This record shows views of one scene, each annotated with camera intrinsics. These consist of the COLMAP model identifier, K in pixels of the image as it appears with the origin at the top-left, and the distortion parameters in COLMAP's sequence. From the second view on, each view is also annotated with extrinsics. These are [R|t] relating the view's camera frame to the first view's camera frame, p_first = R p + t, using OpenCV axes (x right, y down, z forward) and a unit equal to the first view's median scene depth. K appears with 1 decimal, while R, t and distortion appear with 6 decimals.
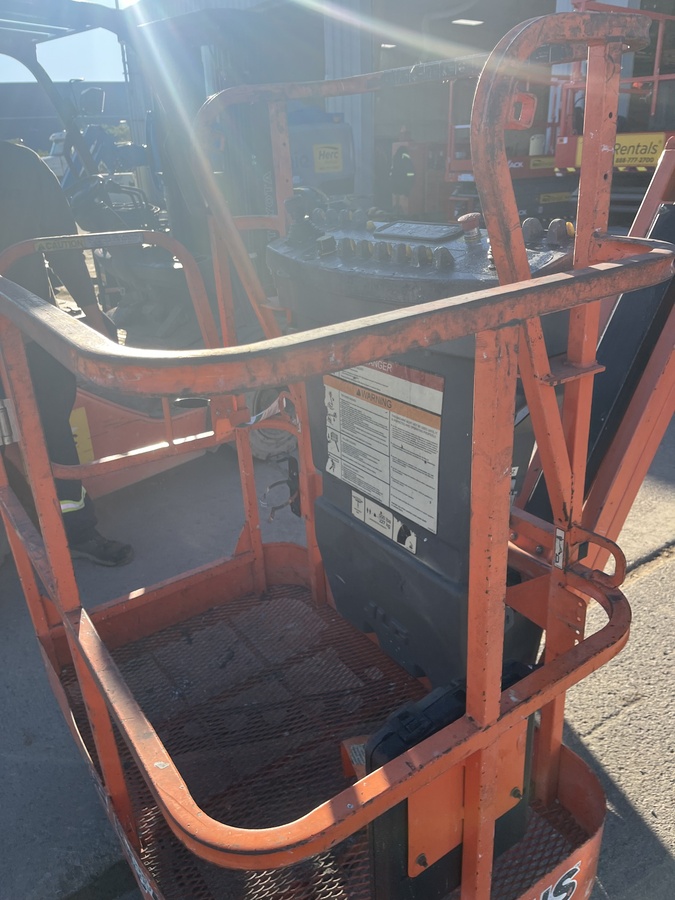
lens RADIAL K [[682.3, 0, 338.4], [0, 682.3, 451.4], [0, 0, 1]] dist [0.072445, -0.102131]
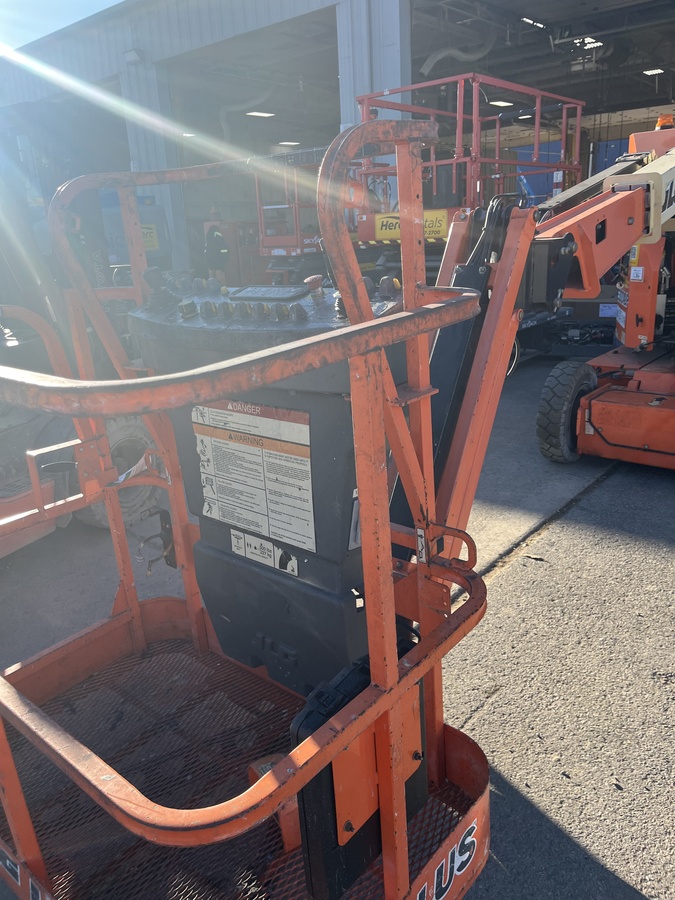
lens RADIAL K [[682.3, 0, 329.2], [0, 682.3, 442.2], [0, 0, 1]] dist [0.072445, -0.102131]
pose [[0.968760, -0.094703, 0.229205, -0.070441], [0.119492, 0.988107, -0.096779, 0.049583], [-0.217314, 0.121144, 0.968555, -0.104717]]
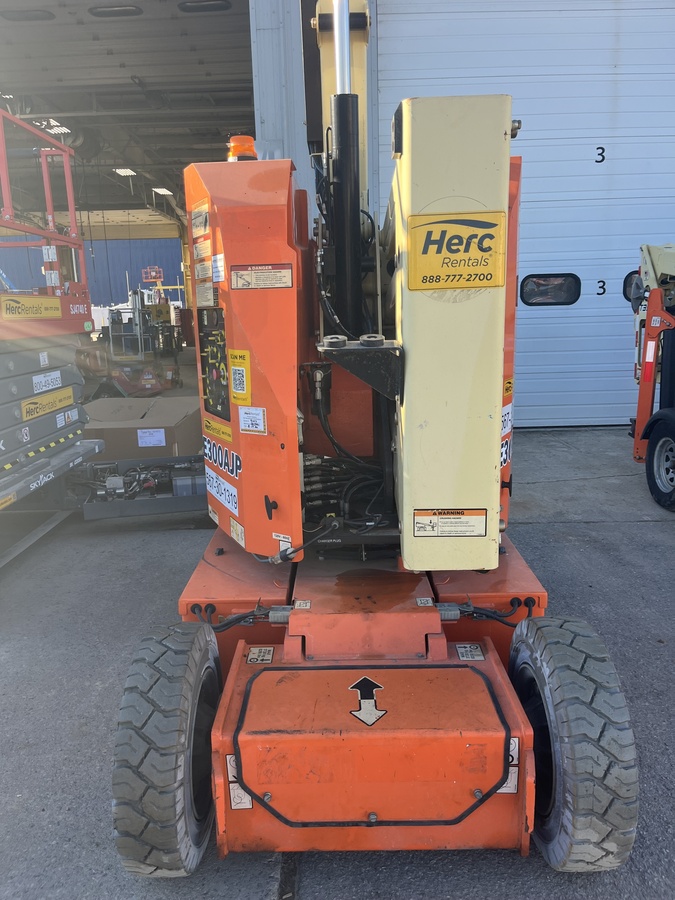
lens RADIAL K [[682.3, 0, 345.8], [0, 682.3, 450.5], [0, 0, 1]] dist [0.072445, -0.102131]
pose [[0.575028, -0.155953, 0.803132, 0.859422], [0.329005, 0.942869, -0.052475, -0.589518], [-0.749065, 0.294409, 0.593486, 1.374277]]
